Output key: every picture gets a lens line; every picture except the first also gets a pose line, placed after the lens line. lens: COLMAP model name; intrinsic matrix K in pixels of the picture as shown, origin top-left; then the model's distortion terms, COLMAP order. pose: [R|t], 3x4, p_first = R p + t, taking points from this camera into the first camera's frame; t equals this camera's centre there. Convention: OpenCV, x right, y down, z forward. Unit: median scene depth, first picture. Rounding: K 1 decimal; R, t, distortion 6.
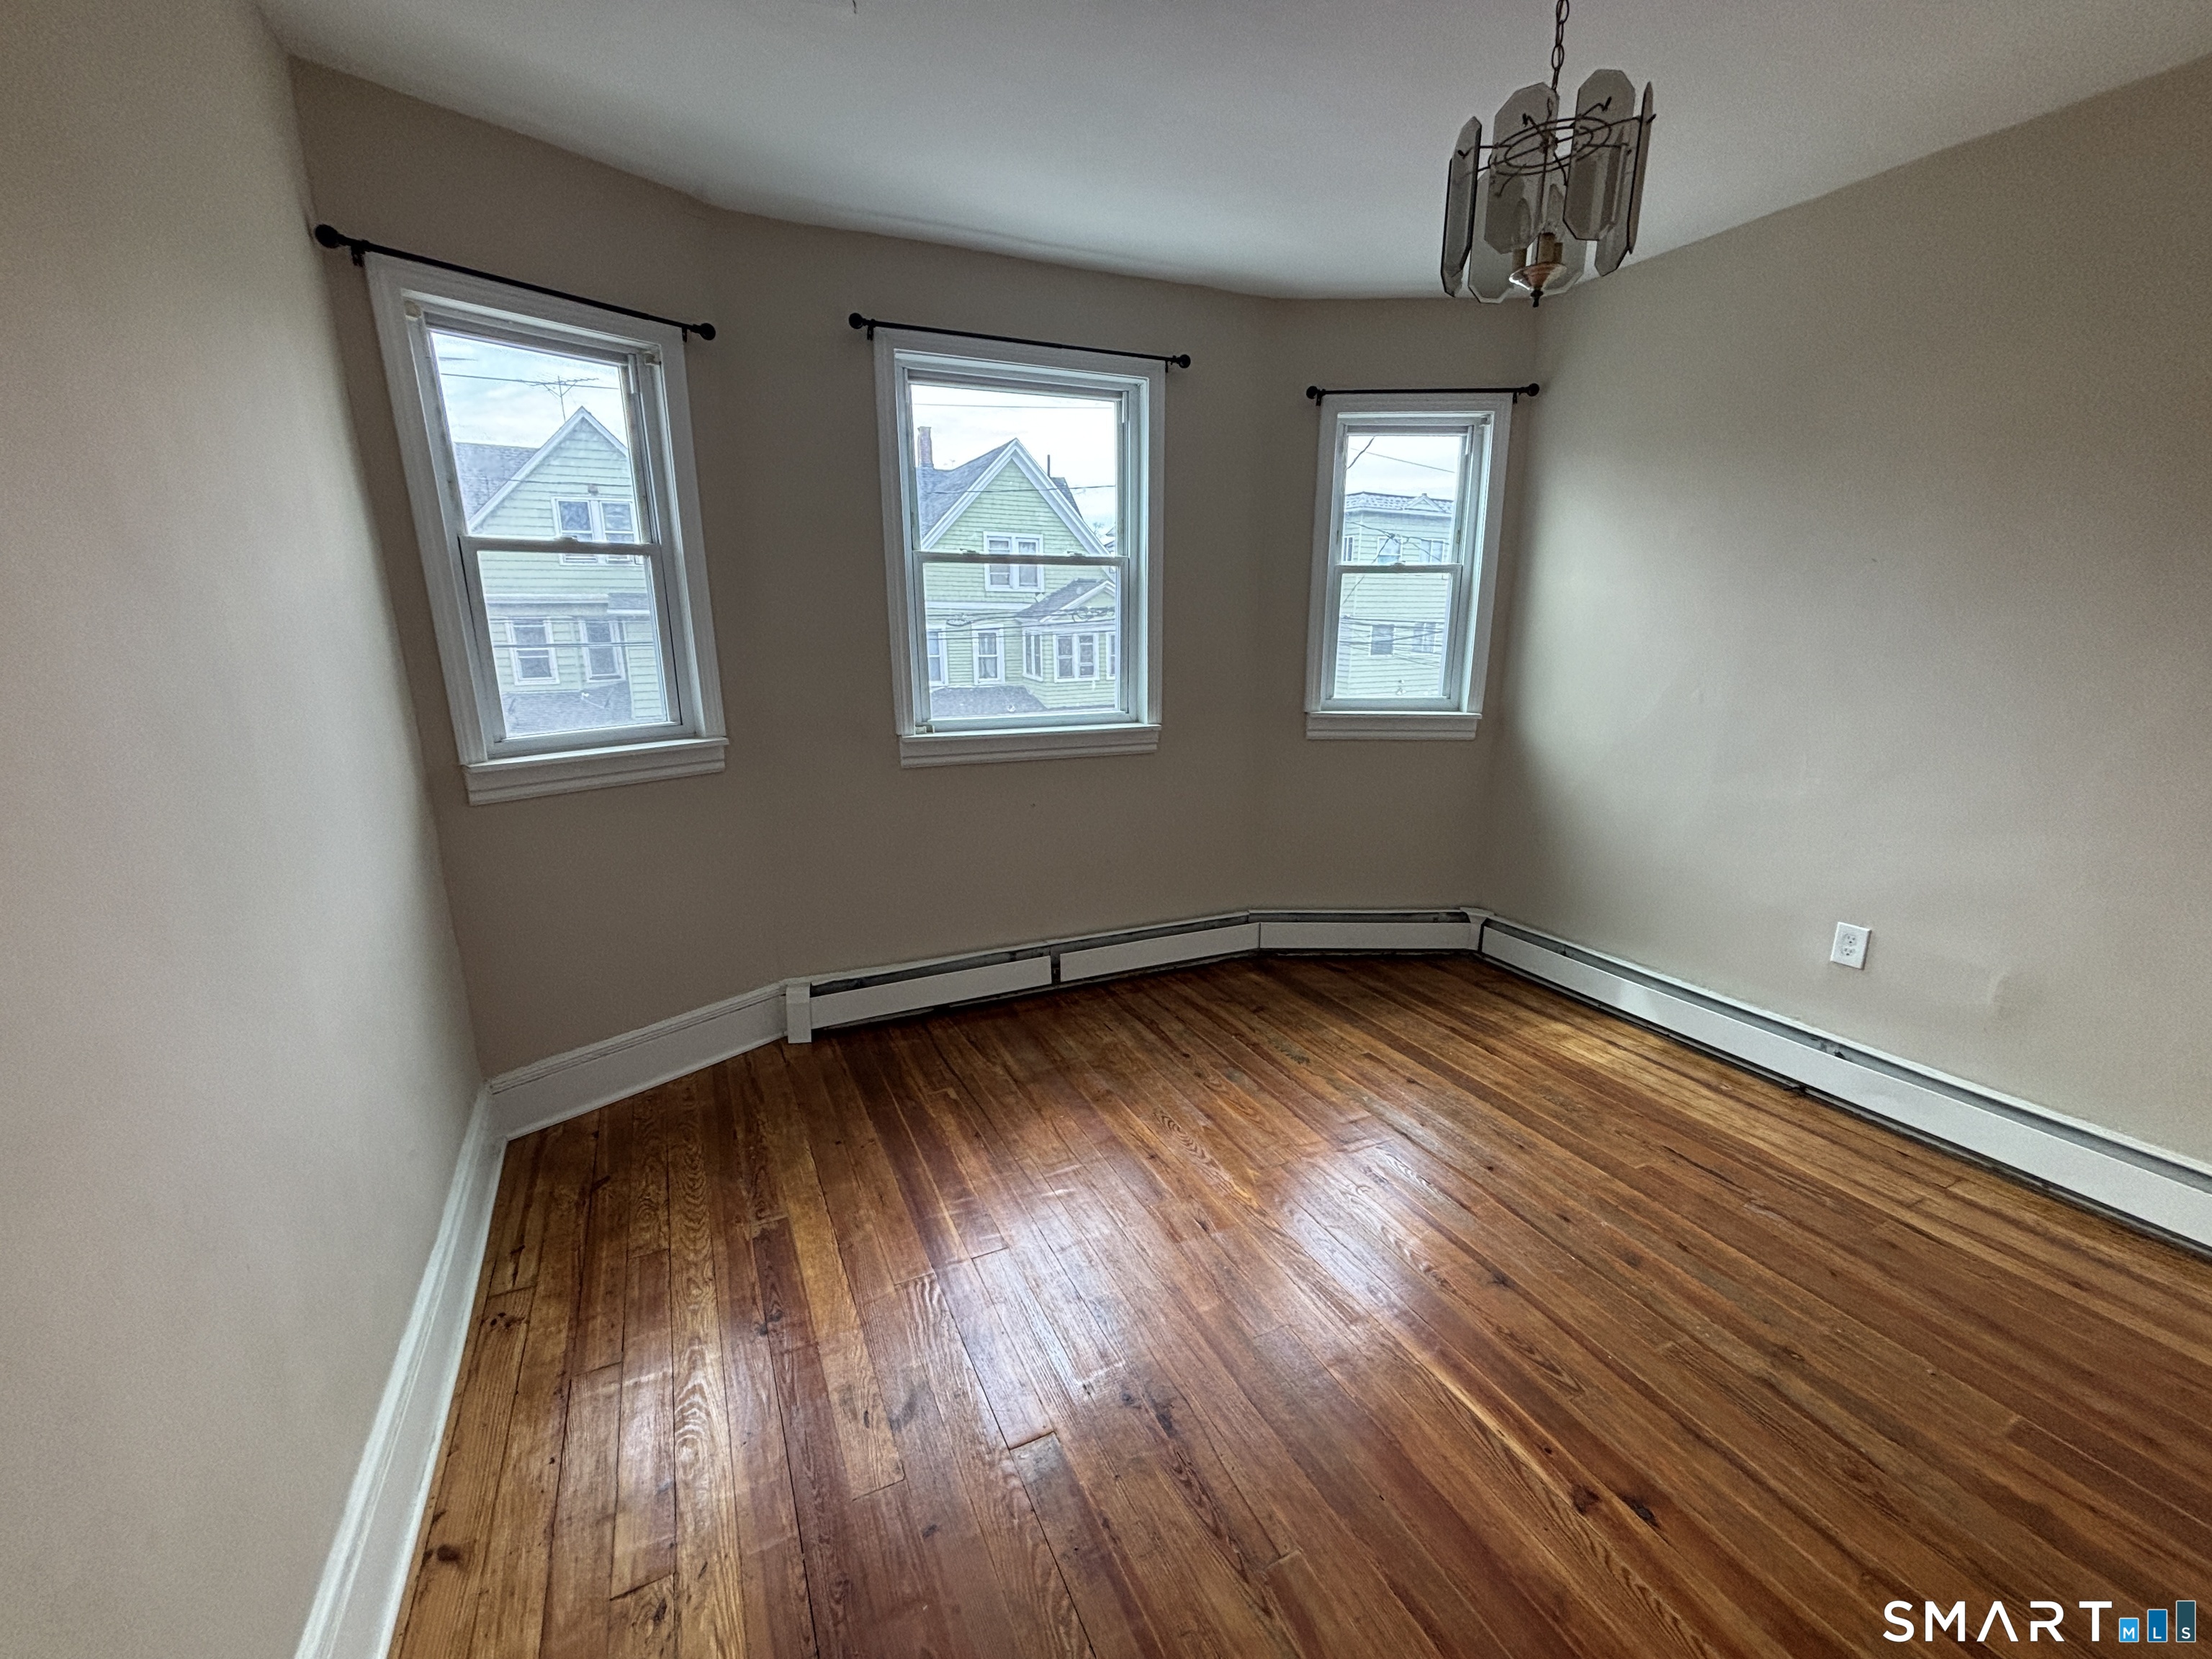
lens RADIAL K [[888.0, 0, 1103.5], [0, 888.0, 833.8], [0, 0, 1]] dist [0.002838, -0.000745]
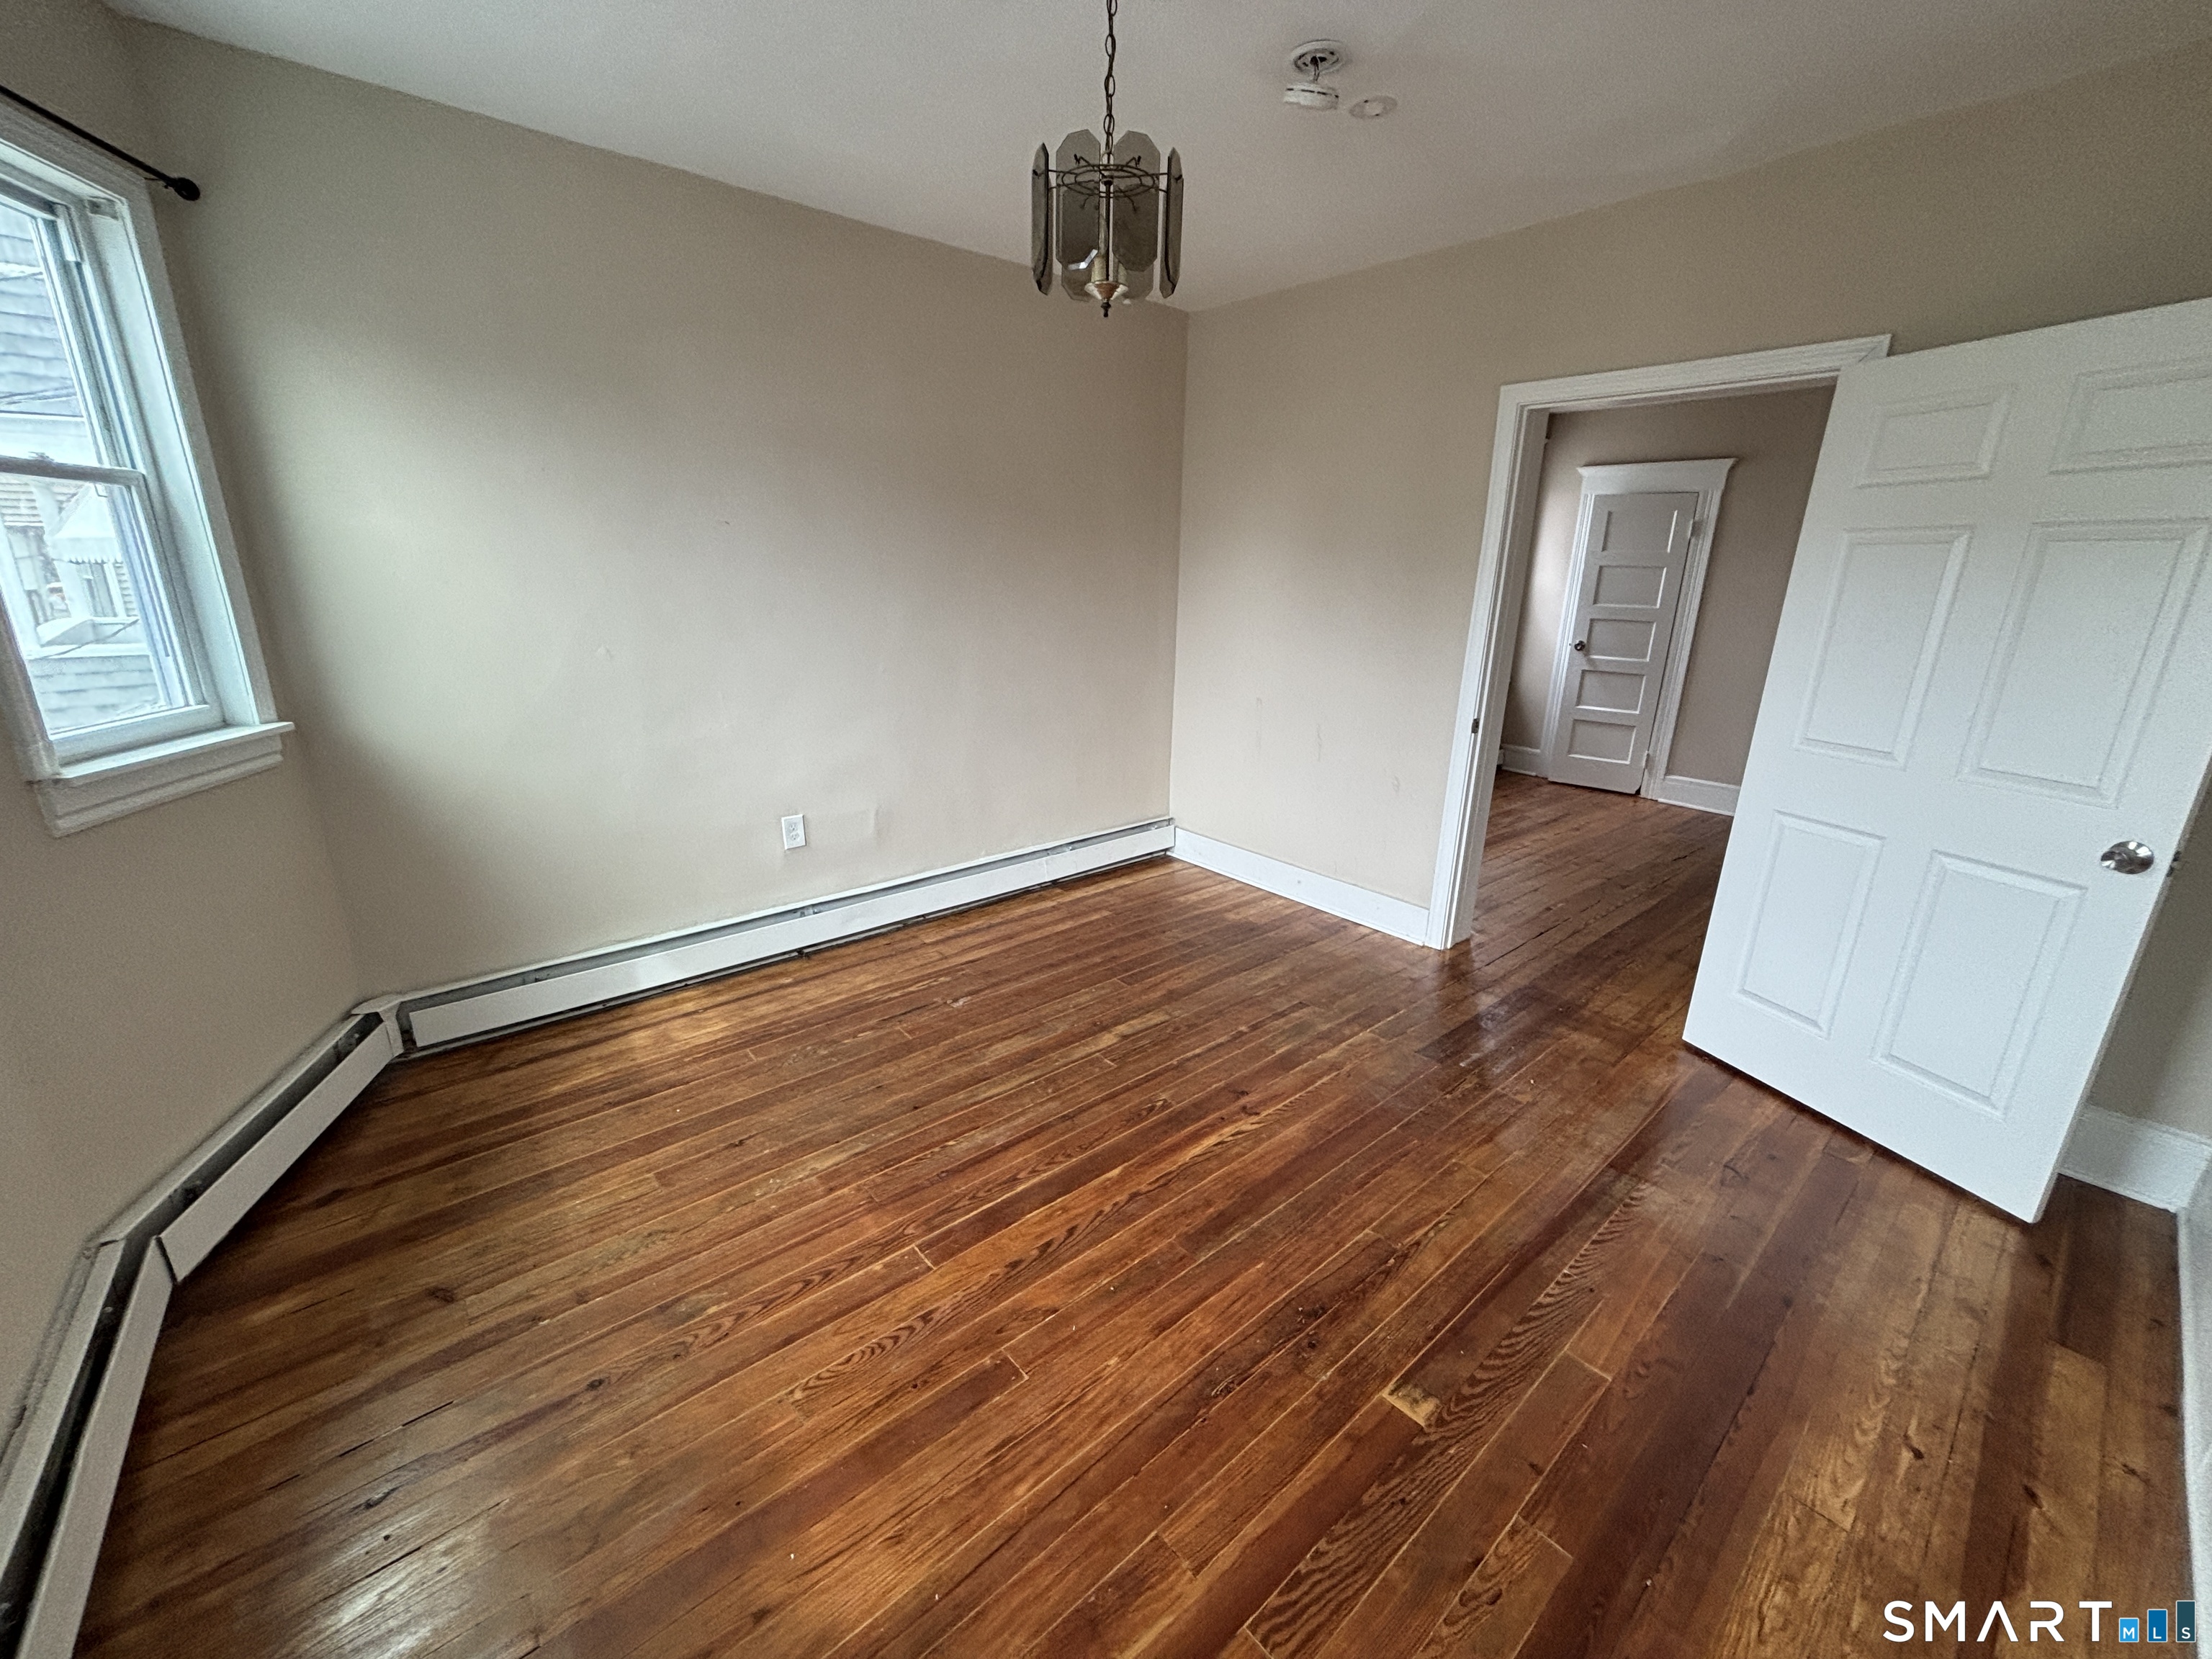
lens RADIAL K [[888.0, 0, 1103.5], [0, 888.0, 833.8], [0, 0, 1]] dist [0.002838, -0.000745]
pose [[-0.257474, -0.280604, 0.924645, -0.406282], [0.212850, 0.916933, 0.337534, -0.184819], [-0.942551, 0.283717, -0.176360, 0.714552]]
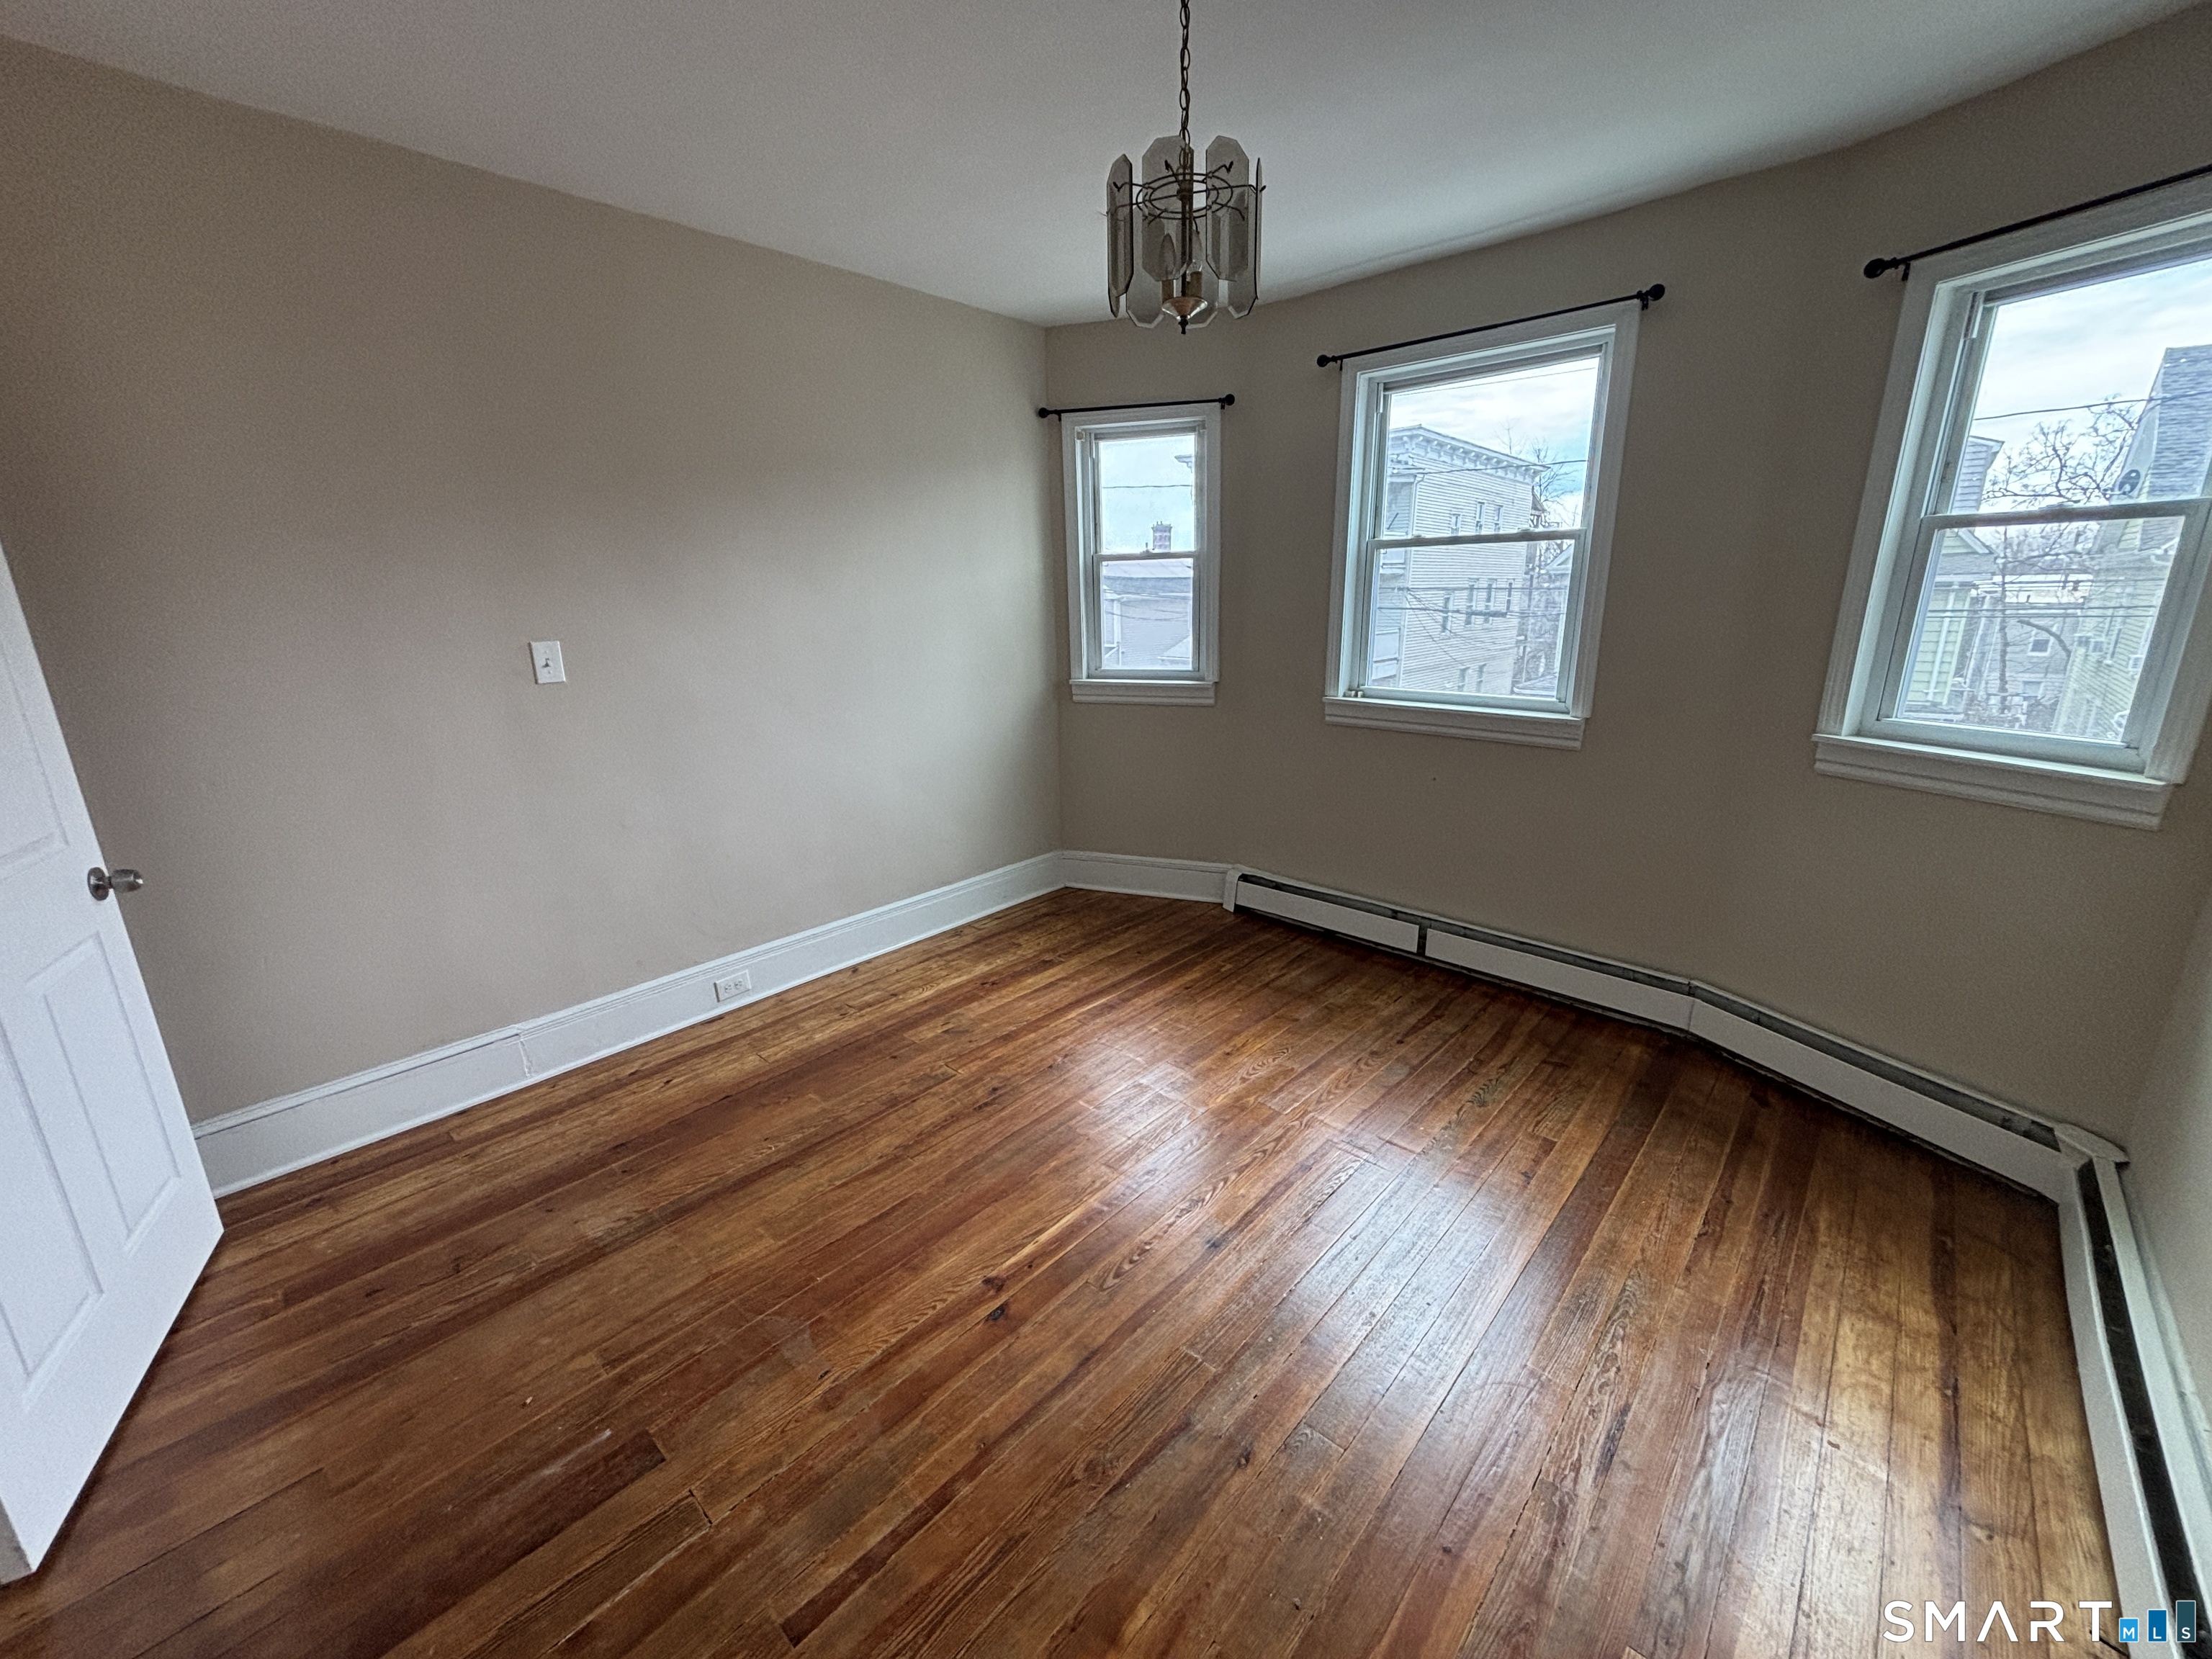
lens RADIAL K [[888.0, 0, 1103.5], [0, 888.0, 833.8], [0, 0, 1]] dist [0.002838, -0.000745]
pose [[0.369848, 0.248238, -0.895316, 0.820697], [-0.213211, 0.960605, 0.178264, -0.084244], [0.904297, 0.124960, 0.408205, 0.263561]]
